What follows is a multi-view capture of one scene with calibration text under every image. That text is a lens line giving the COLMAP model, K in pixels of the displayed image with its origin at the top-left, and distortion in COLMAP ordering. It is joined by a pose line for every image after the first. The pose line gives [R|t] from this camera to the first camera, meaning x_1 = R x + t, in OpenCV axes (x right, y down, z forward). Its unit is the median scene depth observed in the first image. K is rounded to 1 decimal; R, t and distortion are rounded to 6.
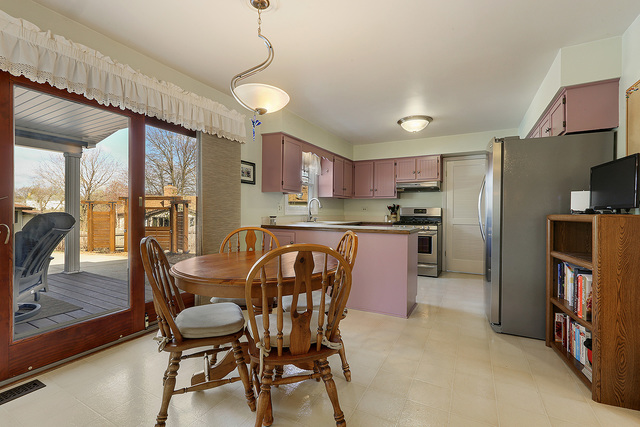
lens RADIAL K [[290.1, 0, 318.2], [0, 290.1, 212.3], [0, 0, 1]] dist [-0.003476, 0.000915]
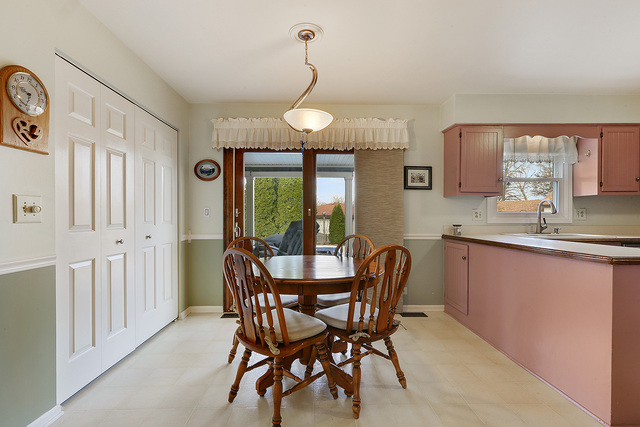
lens RADIAL K [[290.1, 0, 315.2], [0, 290.1, 218.3], [0, 0, 1]] dist [-0.003476, 0.000915]
pose [[0.489552, -0.003385, -0.871968, 0.285851], [0.001044, 0.999994, -0.003296, -0.002315], [0.871974, 0.000703, 0.489552, 0.171416]]
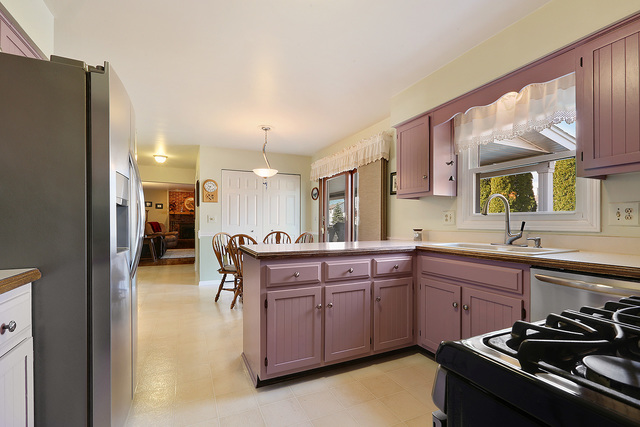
lens RADIAL K [[290.1, 0, 319.4], [0, 290.1, 219.0], [0, 0, 1]] dist [-0.003476, 0.000915]
pose [[-0.589785, -0.014972, -0.807421, 0.474283], [-0.005560, 0.999880, -0.014479, -0.001235], [0.807541, -0.004050, -0.589798, 0.939599]]
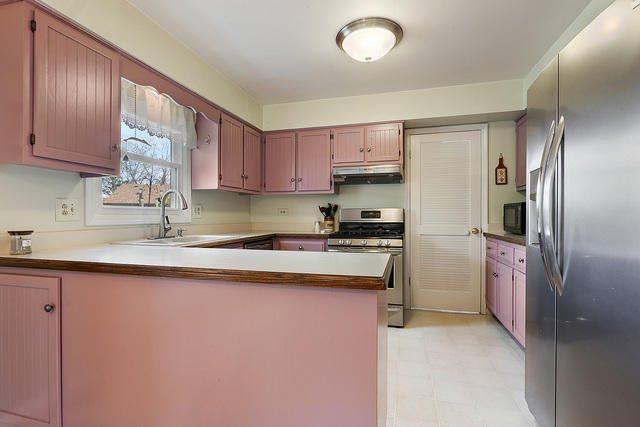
lens RADIAL K [[307.4, 0, 314.3], [0, 307.4, 215.2], [0, 0, 1]] dist [-0.001762, 0.000504]
pose [[0.977466, -0.008238, 0.210930, 0.100387], [0.008894, 0.999958, -0.002159, -0.002555], [-0.210903, 0.003986, 0.977499, 0.401416]]
